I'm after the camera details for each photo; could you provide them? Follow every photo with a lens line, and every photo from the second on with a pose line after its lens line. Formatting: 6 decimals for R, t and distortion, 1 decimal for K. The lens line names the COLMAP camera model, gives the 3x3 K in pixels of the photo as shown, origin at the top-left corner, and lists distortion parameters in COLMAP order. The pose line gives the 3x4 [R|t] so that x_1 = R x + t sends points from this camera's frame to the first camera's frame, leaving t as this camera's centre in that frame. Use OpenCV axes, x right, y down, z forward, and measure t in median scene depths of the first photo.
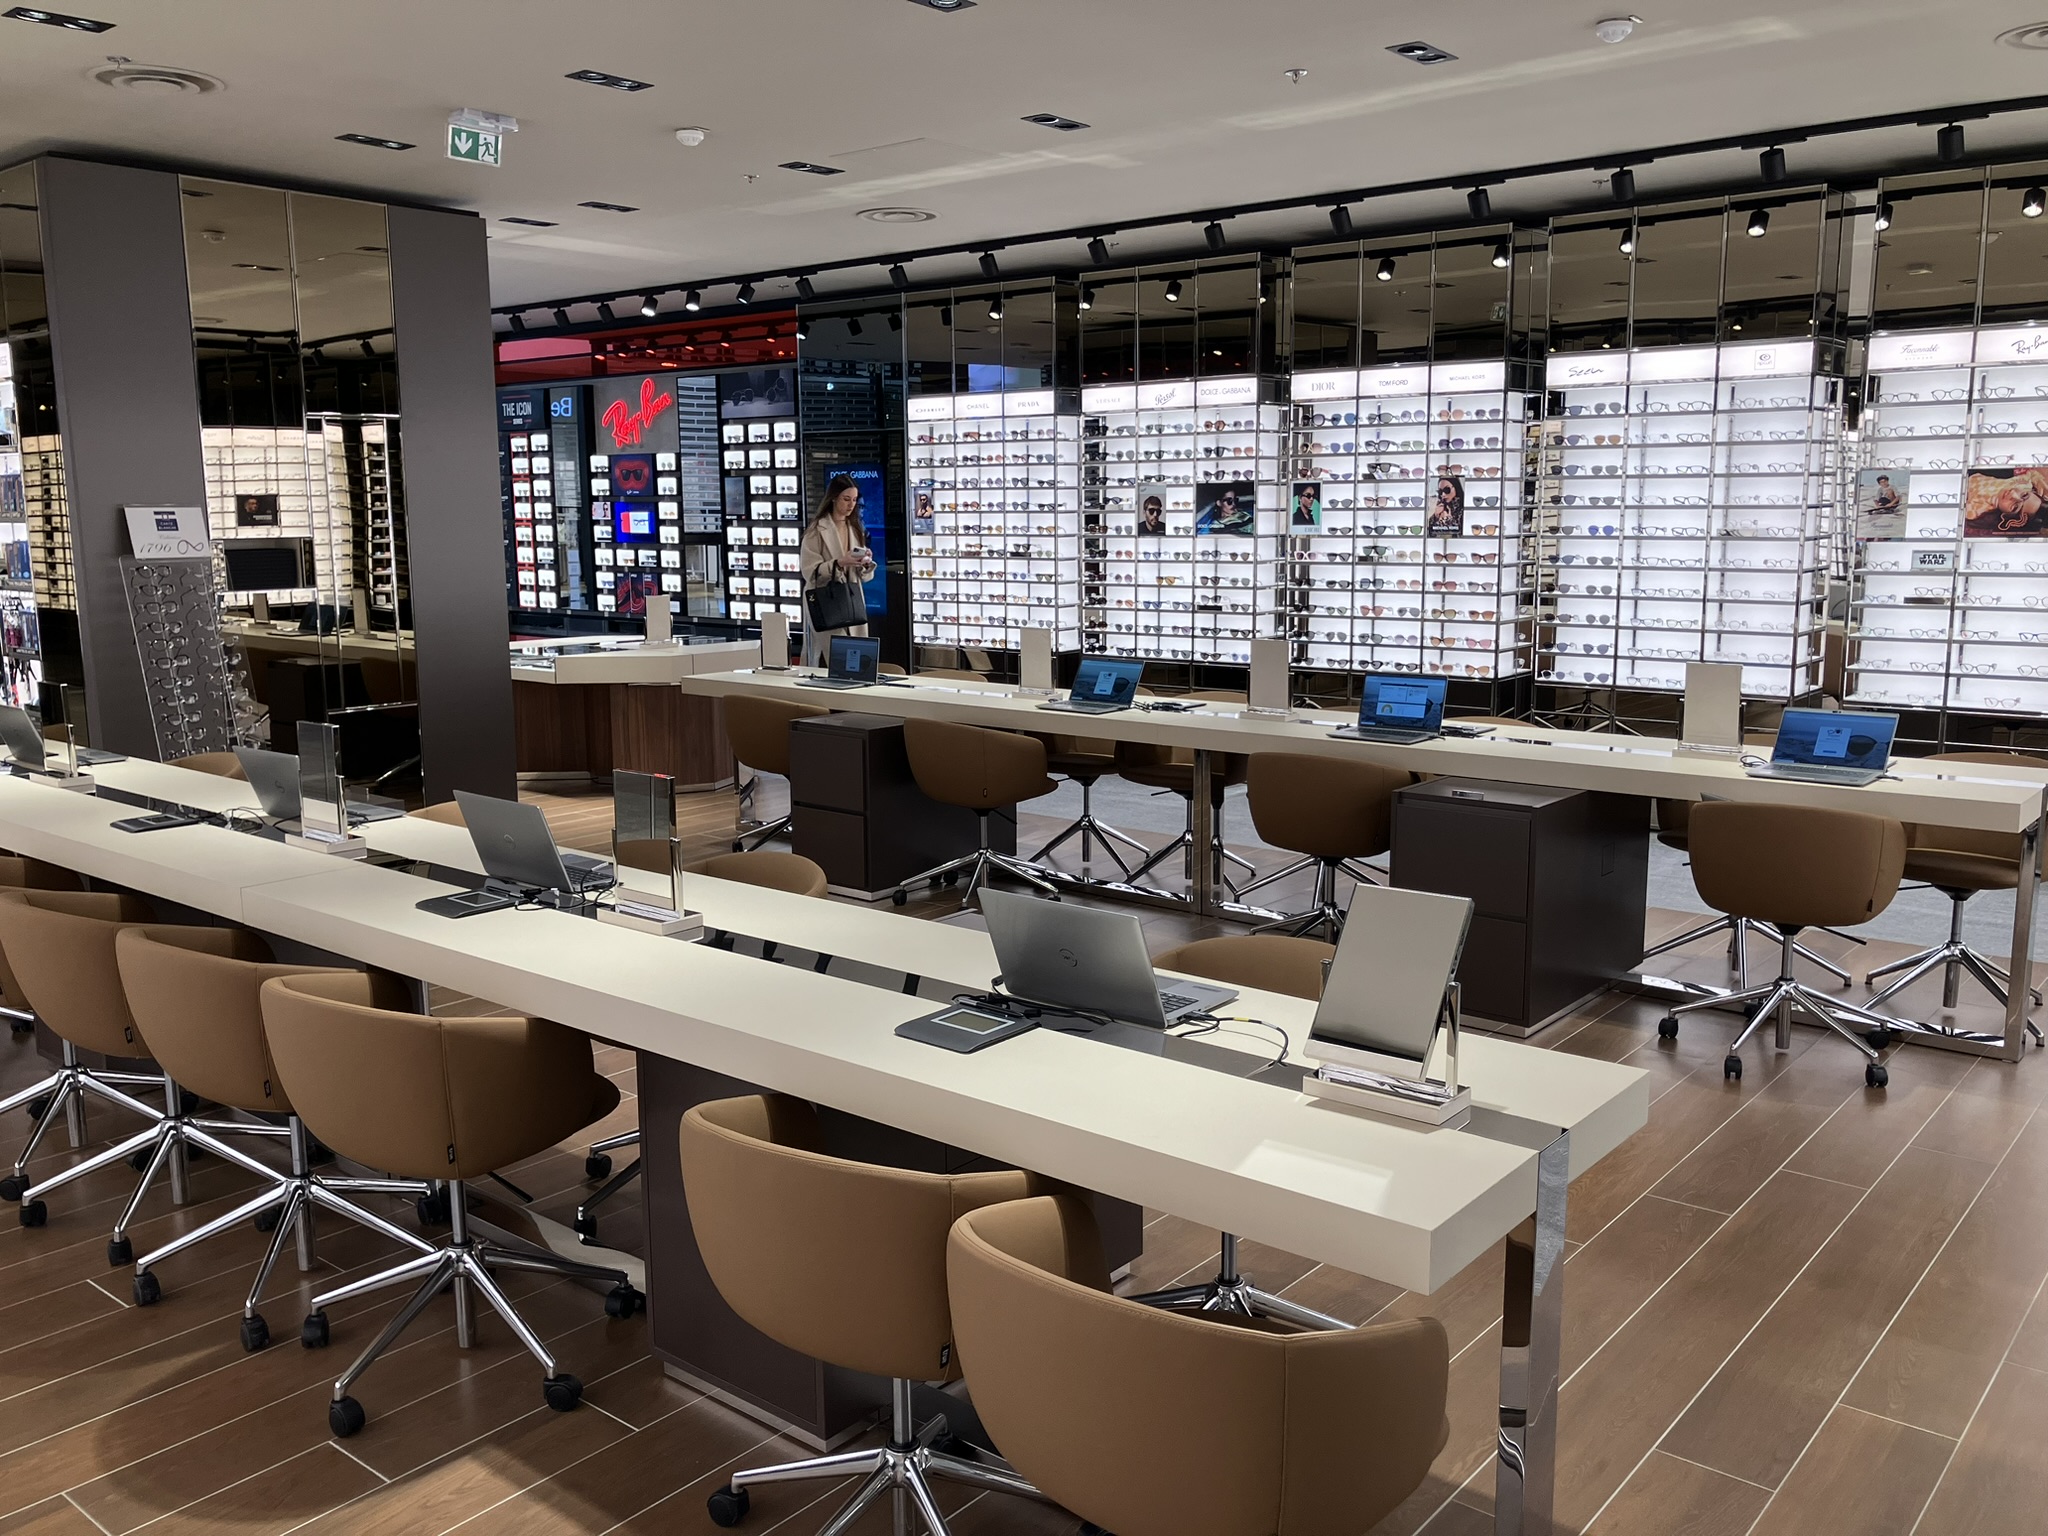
lens RADIAL K [[1677.2, 0, 1025.8], [0, 1677.2, 767.2], [0, 0, 1]] dist [0.005414, 0.000336]
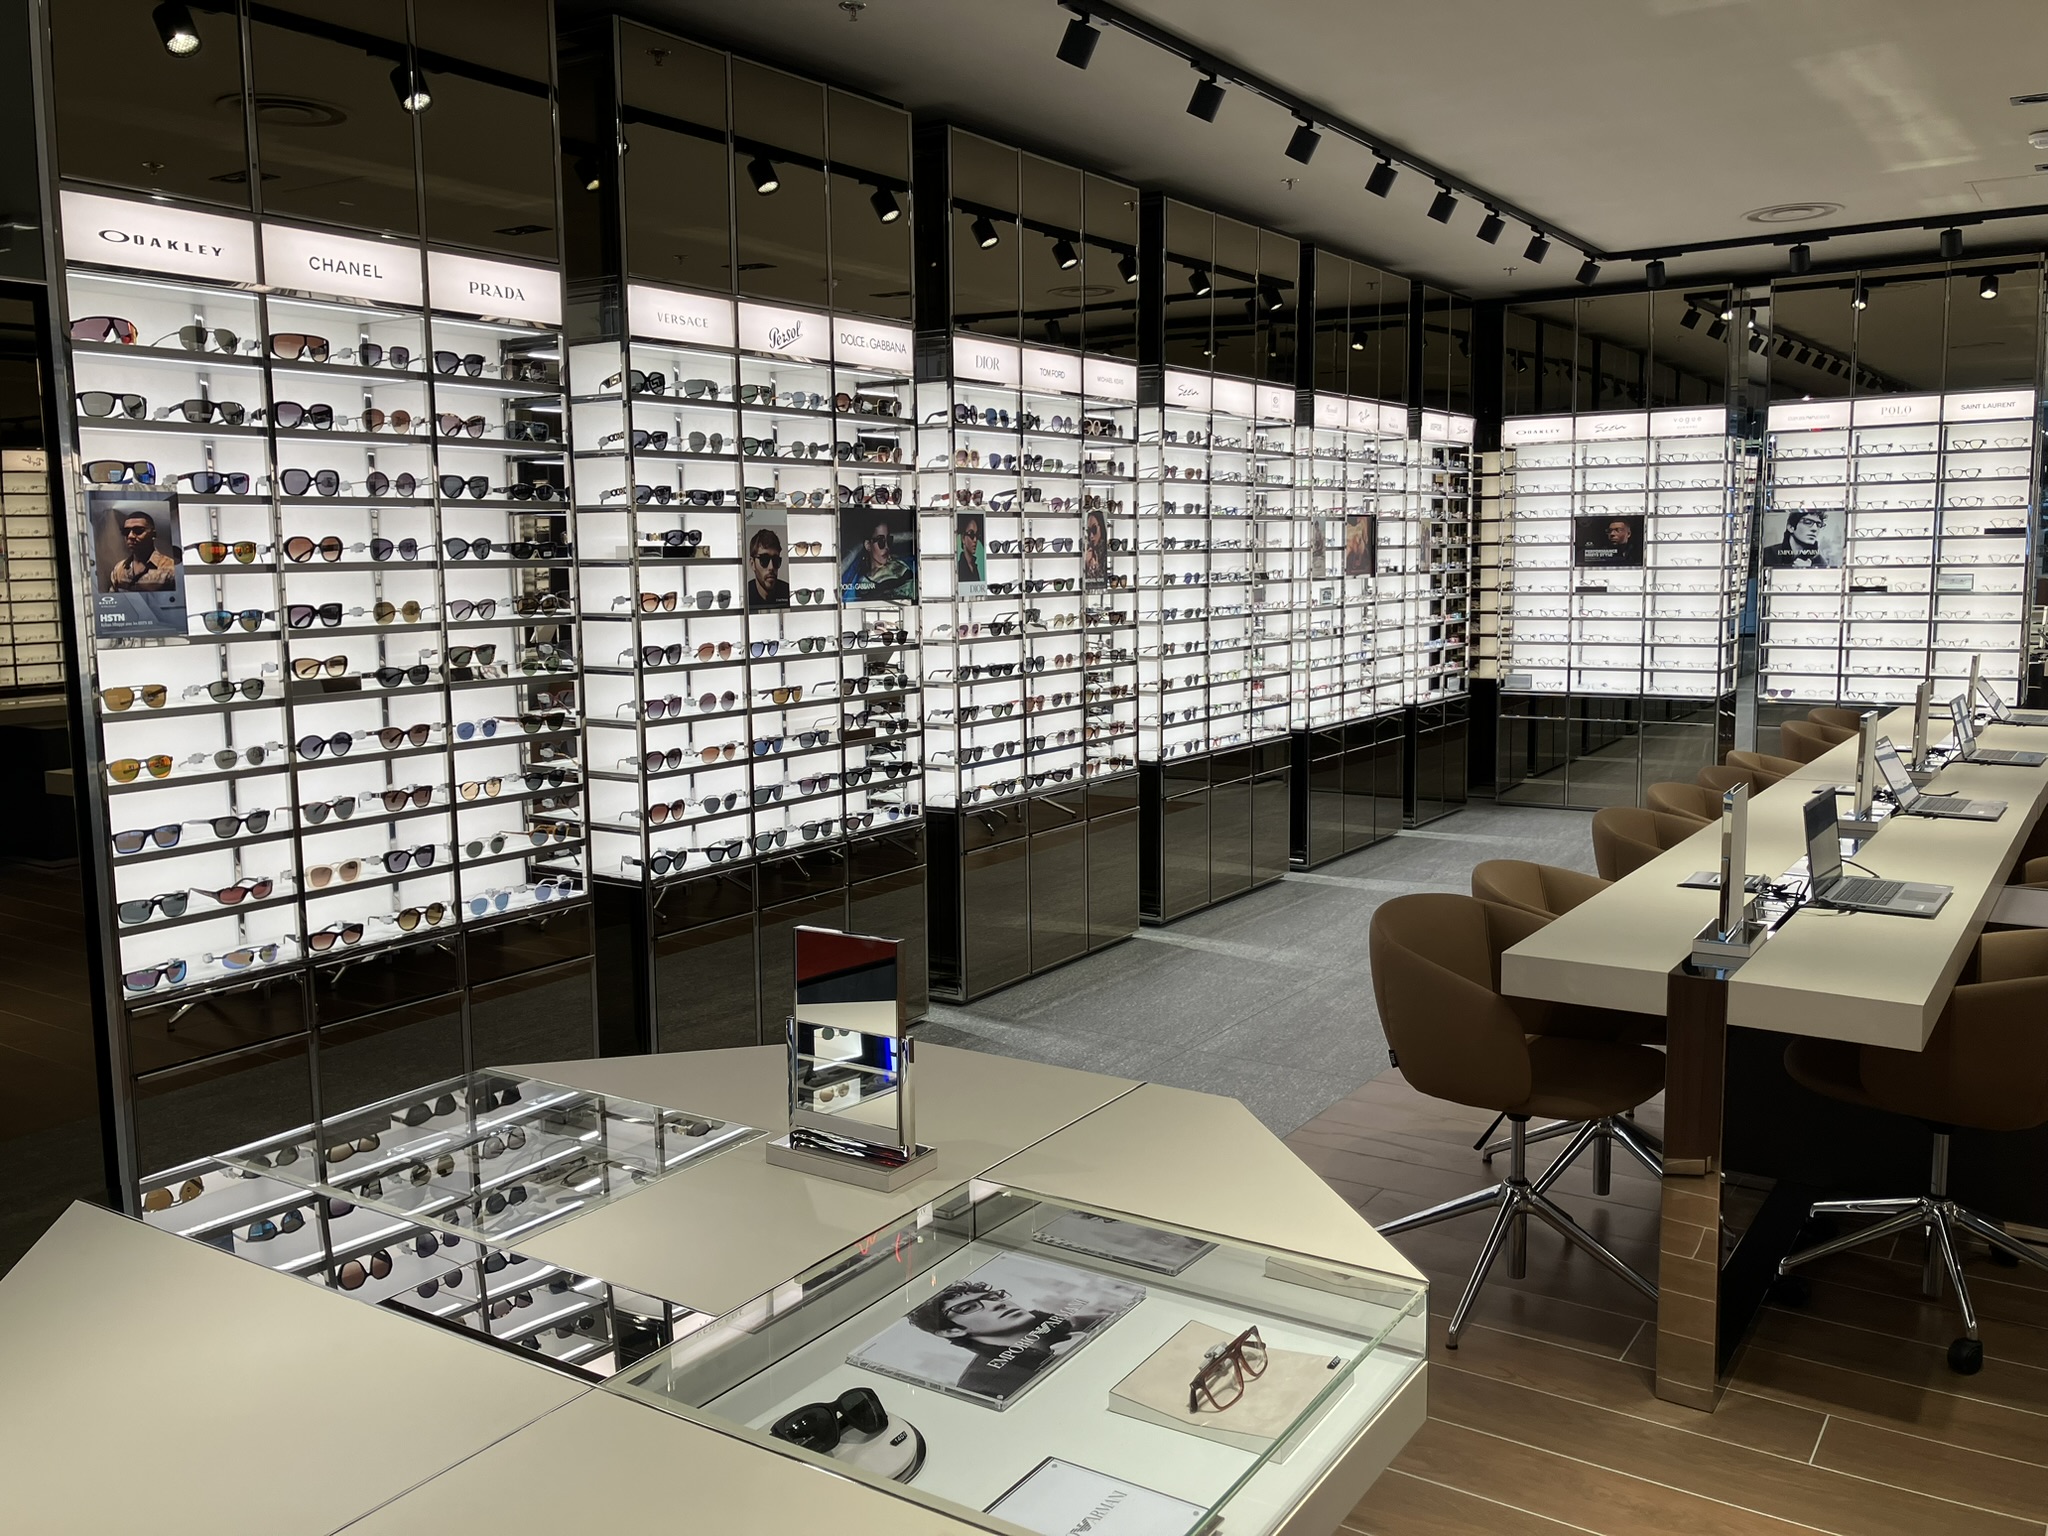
lens RADIAL K [[1677.2, 0, 1026.5], [0, 1677.2, 767.3], [0, 0, 1]] dist [0.005414, 0.000336]
pose [[-0.125854, -0.111142, 0.985803, -0.359676], [0.170550, 0.976486, 0.131865, -0.120433], [-0.977279, 0.184725, -0.103939, 0.820015]]
